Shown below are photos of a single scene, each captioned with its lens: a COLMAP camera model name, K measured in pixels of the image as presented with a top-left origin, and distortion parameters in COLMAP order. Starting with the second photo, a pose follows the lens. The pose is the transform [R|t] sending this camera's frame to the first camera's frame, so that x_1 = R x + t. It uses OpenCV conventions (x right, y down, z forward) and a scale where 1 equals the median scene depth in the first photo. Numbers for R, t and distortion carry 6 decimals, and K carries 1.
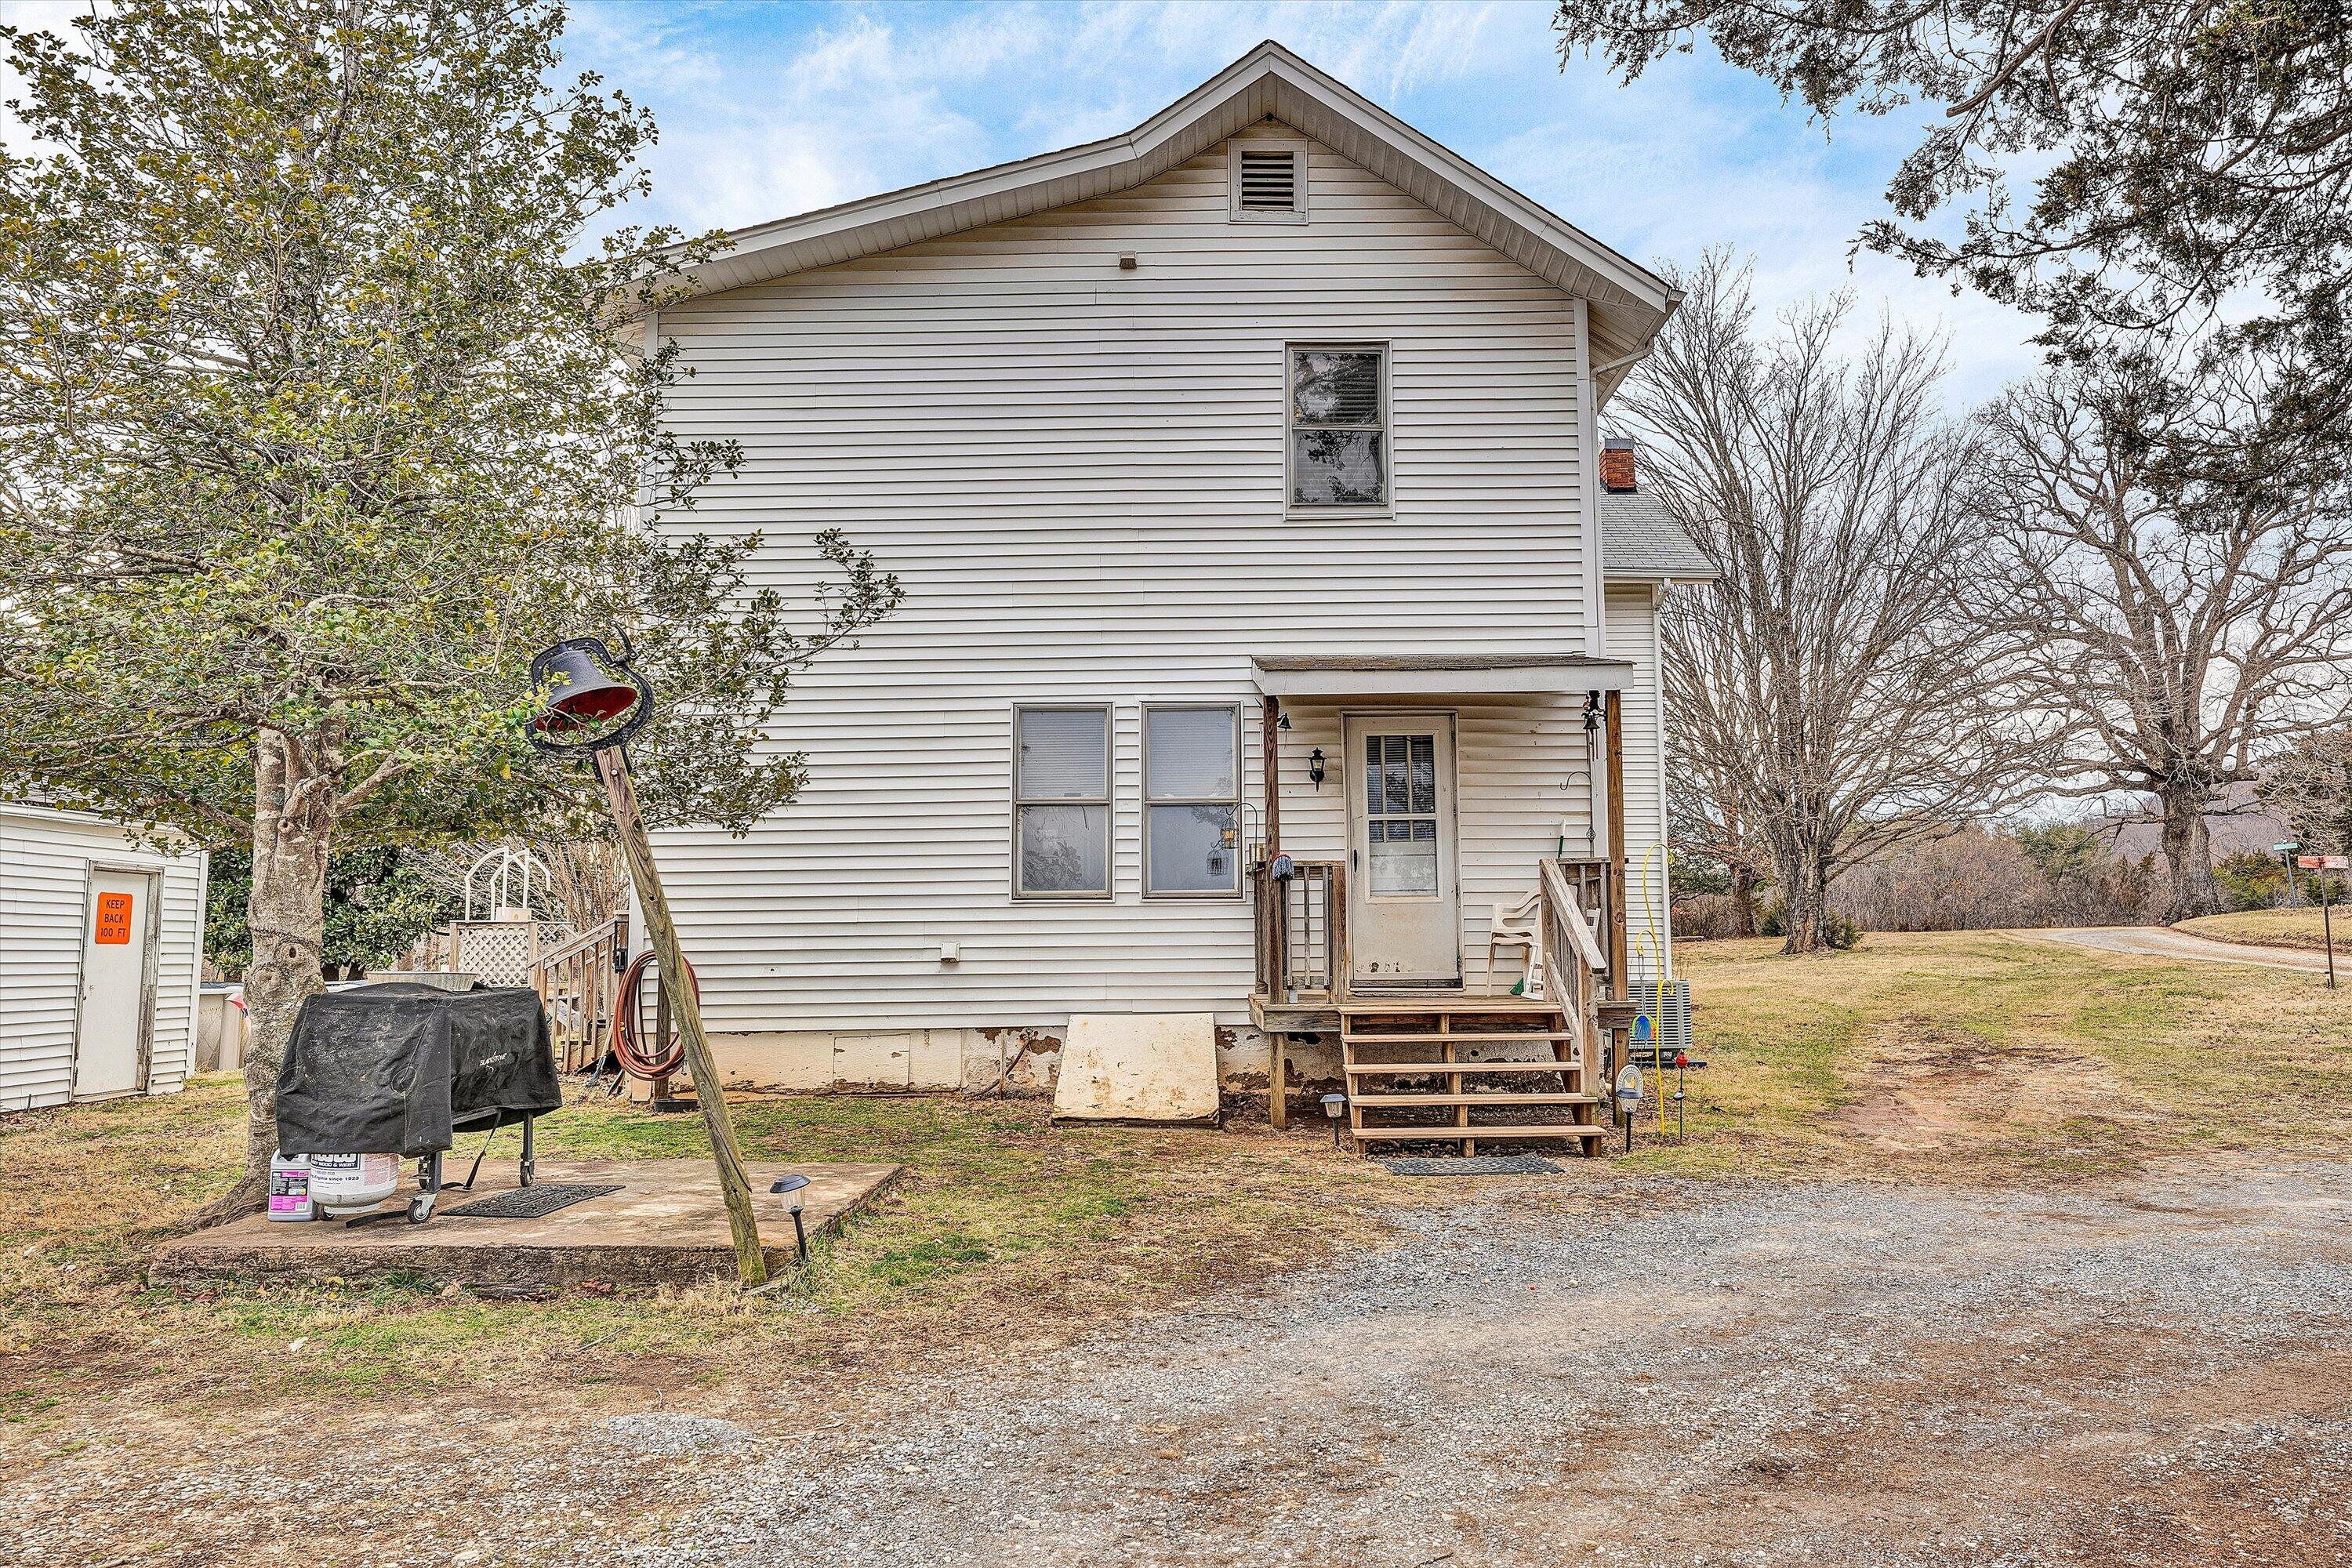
lens RADIAL K [[1542.8, 0, 1176.0], [0, 1542.8, 784.0], [0, 0, 1]] dist [0.006151, 0.004693]
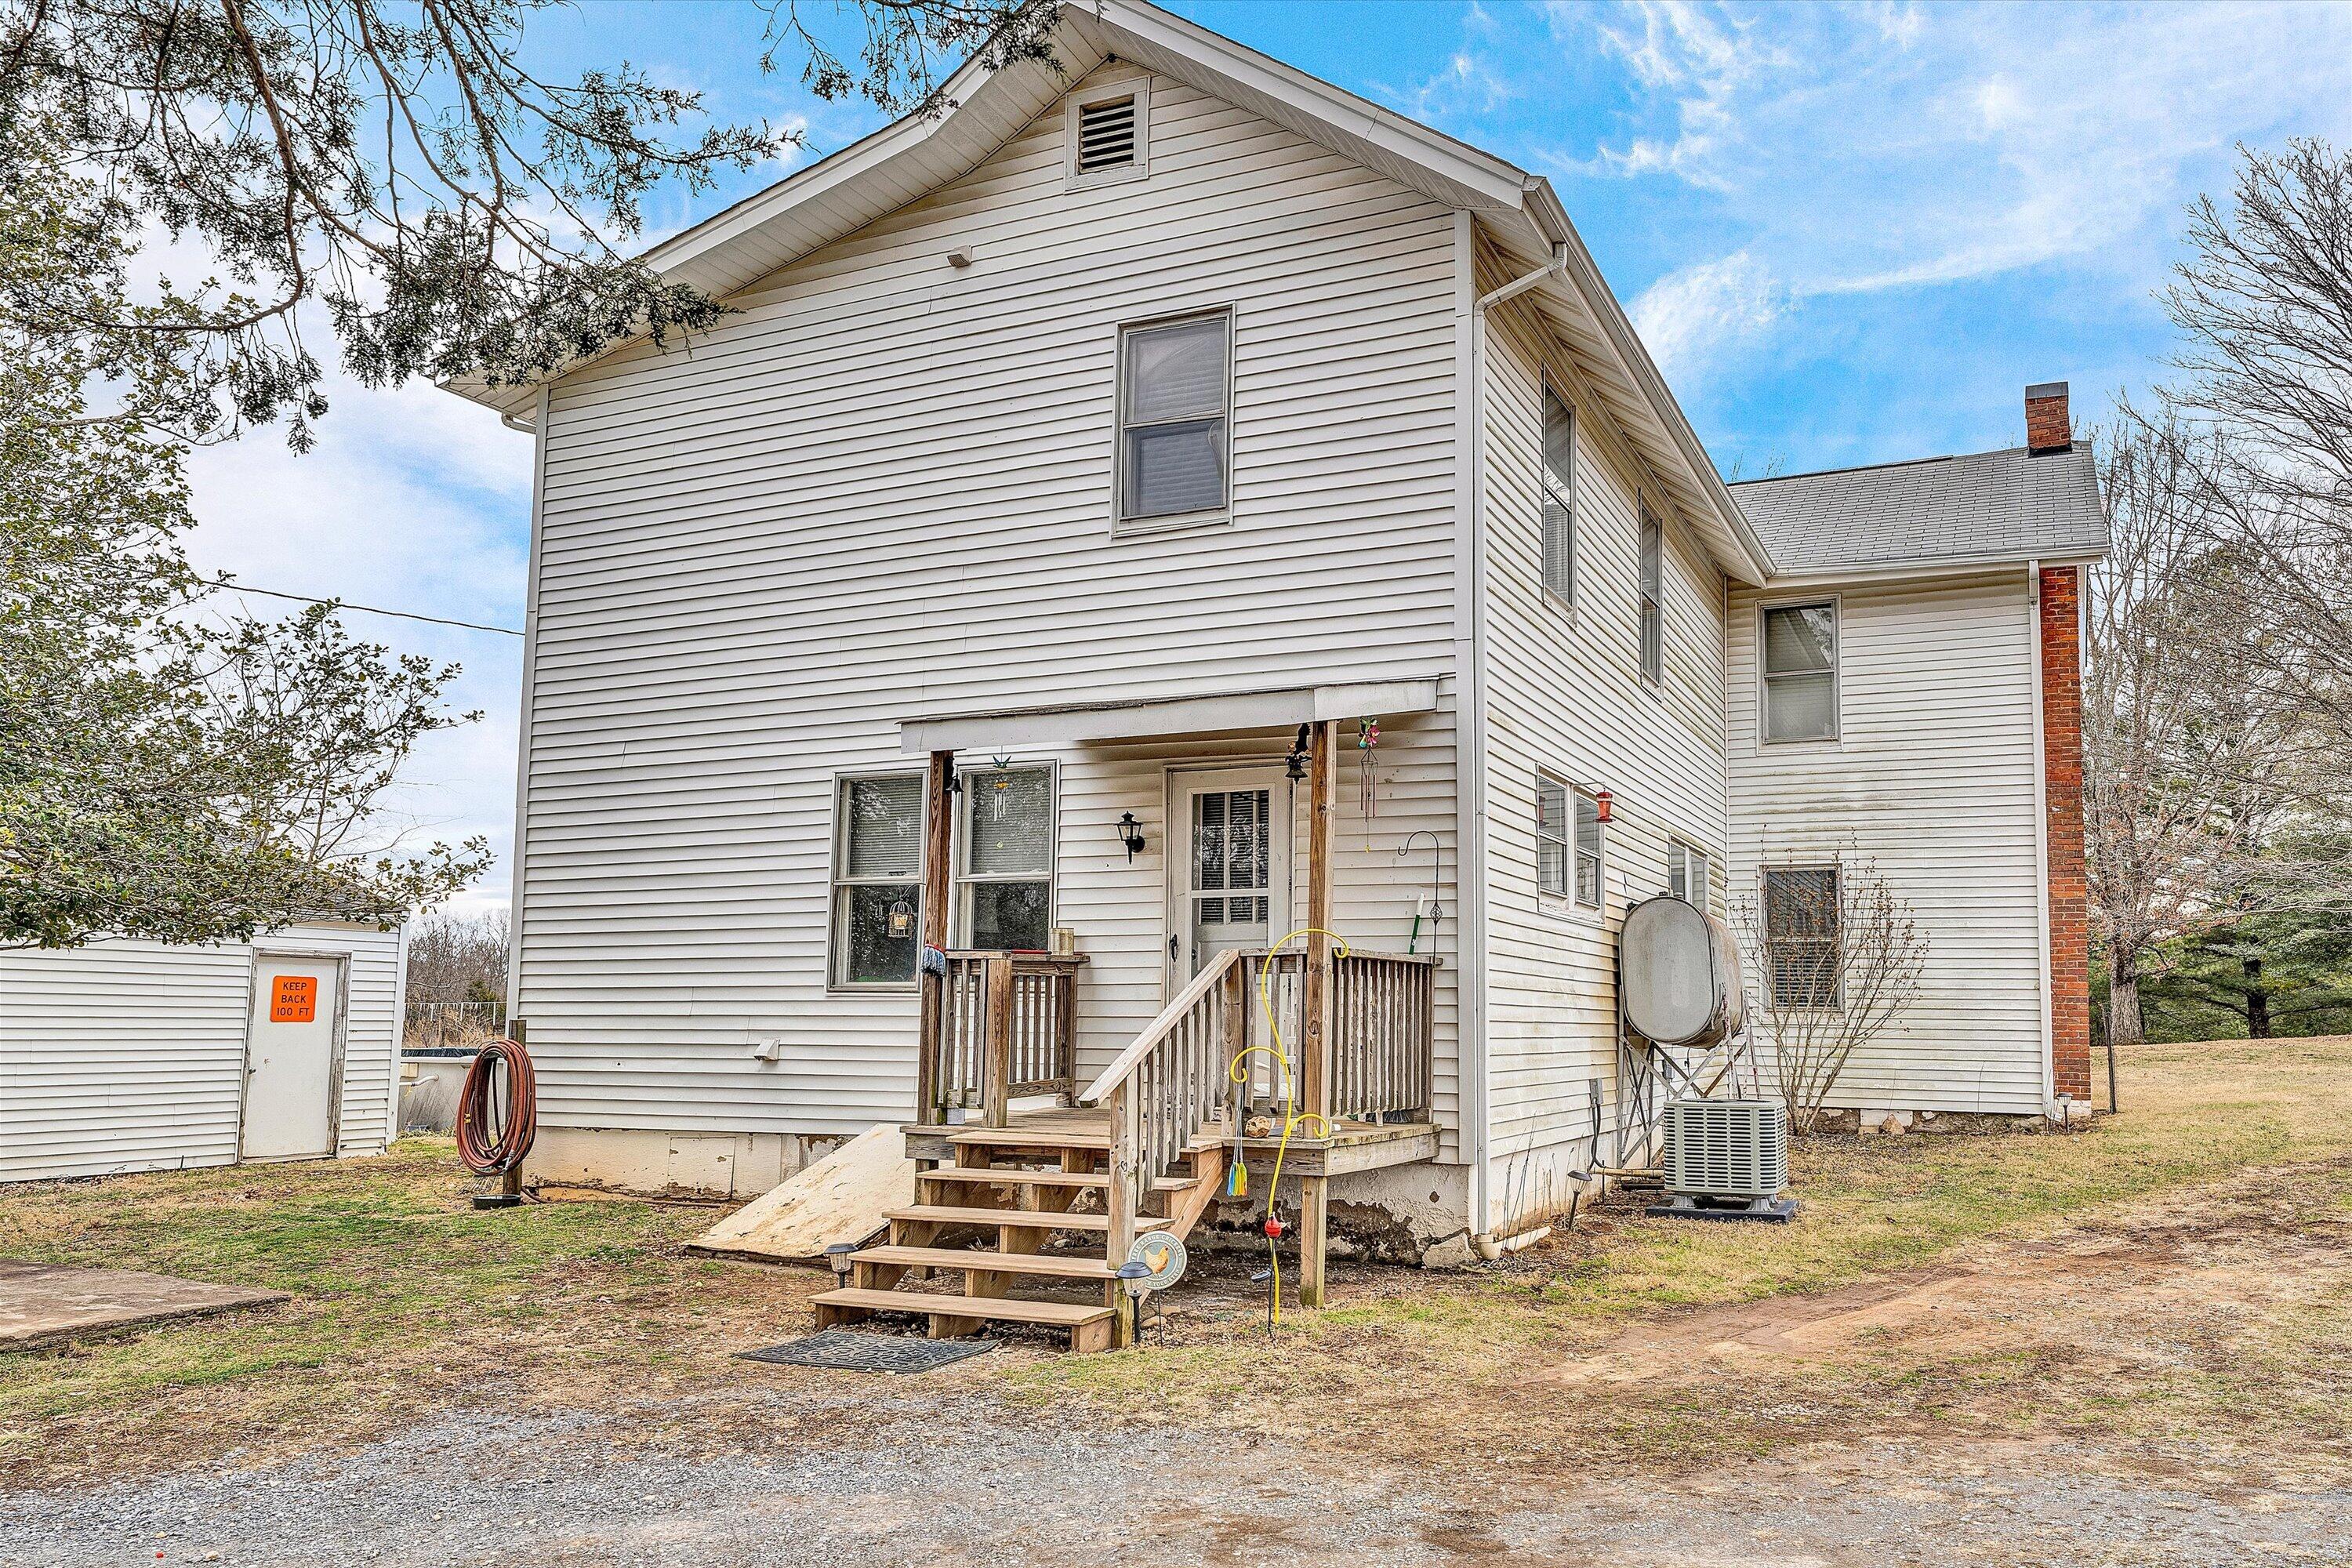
lens RADIAL K [[1614.7, 0, 1177.7], [0, 1614.7, 864.8], [0, 0, 1]] dist [0.004567, 0.002903]
pose [[0.926130, -0.022477, -0.376533, 0.419623], [0.026075, 0.999650, 0.004460, 0.001922], [0.376301, -0.013949, 0.926392, 0.199634]]
